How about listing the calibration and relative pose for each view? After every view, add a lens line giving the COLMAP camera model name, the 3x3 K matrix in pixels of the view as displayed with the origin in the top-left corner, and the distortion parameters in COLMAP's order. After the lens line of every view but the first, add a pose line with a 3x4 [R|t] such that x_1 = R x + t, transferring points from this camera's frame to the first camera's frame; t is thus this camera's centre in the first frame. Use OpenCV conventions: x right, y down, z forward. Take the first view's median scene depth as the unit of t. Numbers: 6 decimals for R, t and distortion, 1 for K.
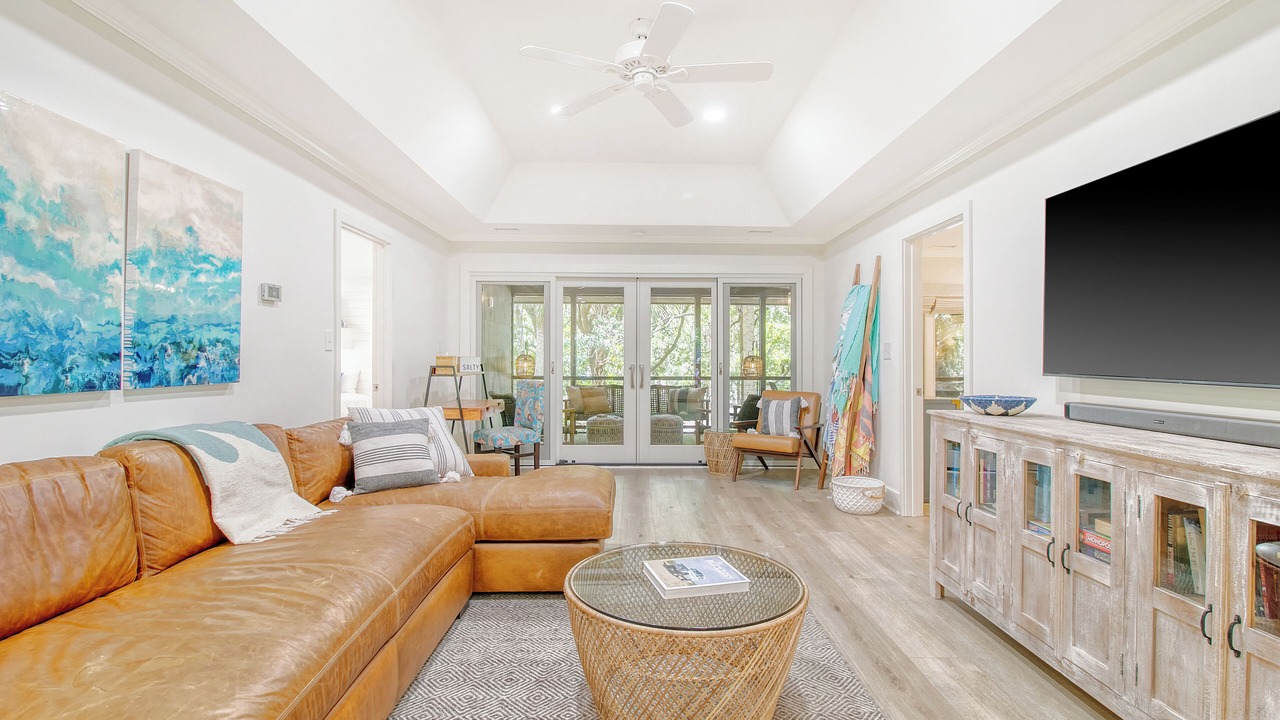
lens RADIAL K [[620.4, 0, 640.8], [0, 620.4, 357.0], [0, 0, 1]] dist [0.000234, -0.000059]
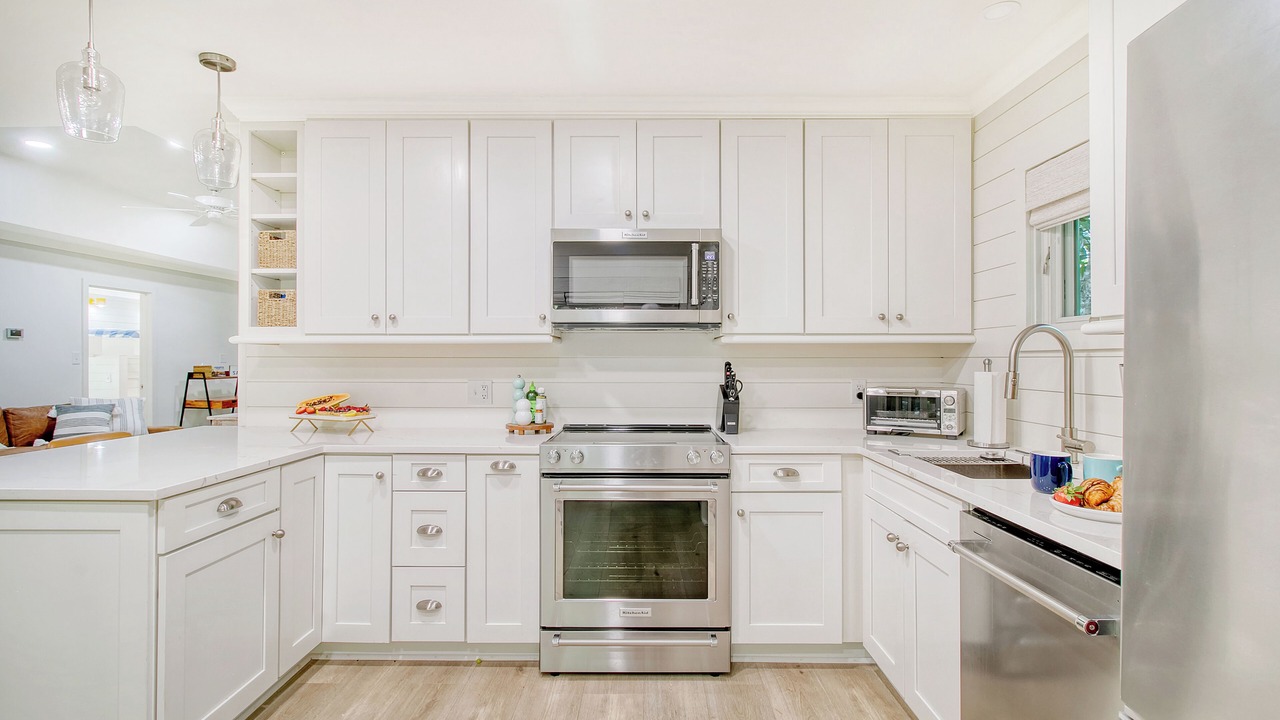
lens RADIAL K [[620.4, 0, 640.8], [0, 620.4, 357.0], [0, 0, 1]] dist [0.000234, -0.000059]
pose [[0.999872, -0.007717, -0.014026, 1.650178], [0.007663, 0.999963, -0.003939, -0.018608], [0.014056, 0.003831, 0.999894, -1.023737]]
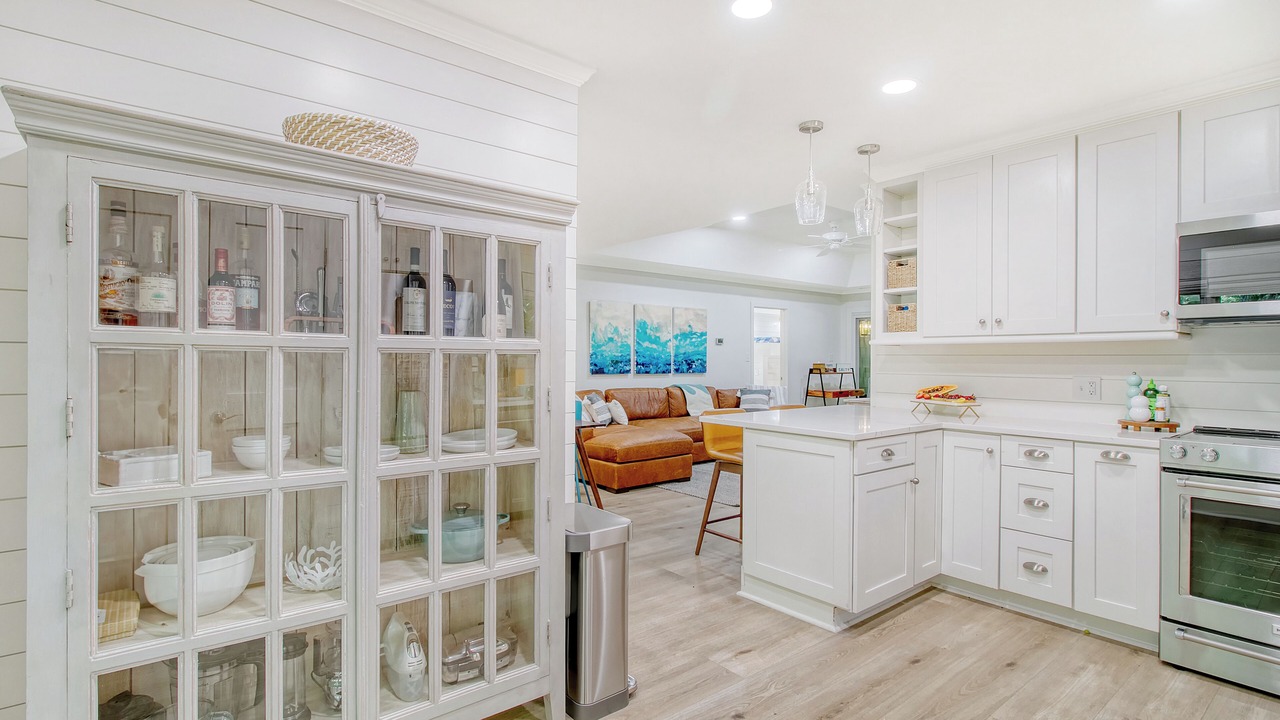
lens RADIAL K [[605.7, 0, 635.9], [0, 605.7, 360.4], [0, 0, 1]] dist [0.000707, 0.000200]
pose [[0.624869, -0.004158, -0.780719, 1.710128], [0.001975, 0.999991, -0.003745, -0.010847], [0.780727, 0.000798, 0.624871, -1.310973]]
